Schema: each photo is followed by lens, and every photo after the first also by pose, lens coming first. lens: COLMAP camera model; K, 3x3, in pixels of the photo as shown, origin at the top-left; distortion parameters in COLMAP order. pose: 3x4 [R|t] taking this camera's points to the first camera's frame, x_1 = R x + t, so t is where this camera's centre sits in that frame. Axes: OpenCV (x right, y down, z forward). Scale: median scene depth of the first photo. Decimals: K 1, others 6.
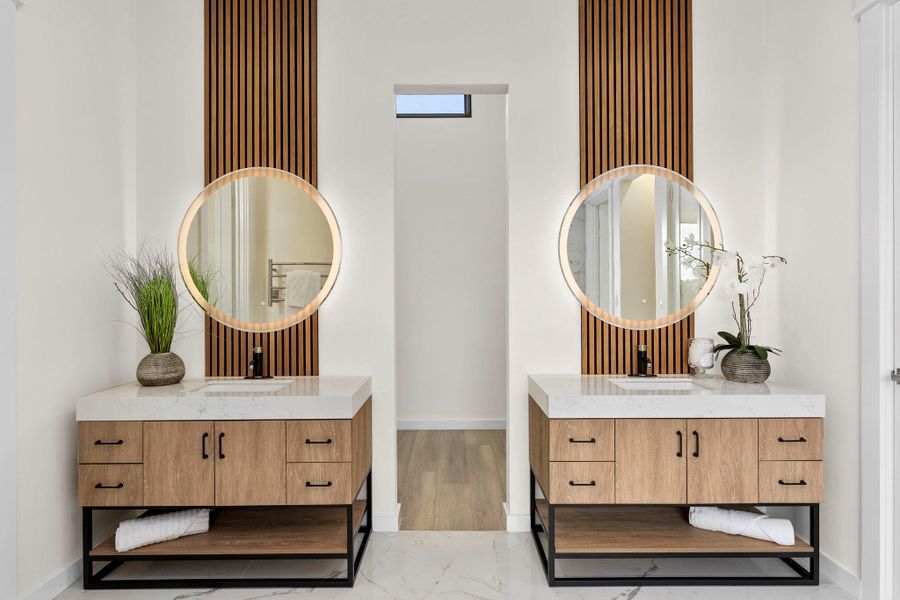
lens RADIAL K [[475.7, 0, 448.3], [0, 475.7, 301.9], [0, 0, 1]] dist [-0.002548, -0.000828]
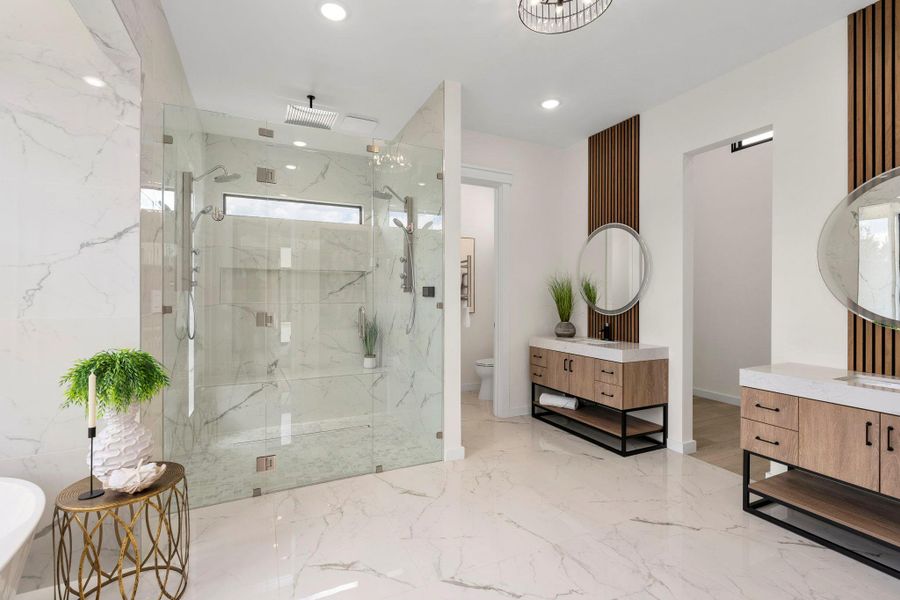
lens RADIAL K [[403.5, 0, 448.6], [0, 403.5, 297.6], [0, 0, 1]] dist [-0.000285, -0.000264]
pose [[0.424785, 0.010317, -0.905235, 0.891546], [-0.006486, 0.999944, 0.008352, -0.012700], [0.905271, 0.002324, 0.424829, -0.253889]]
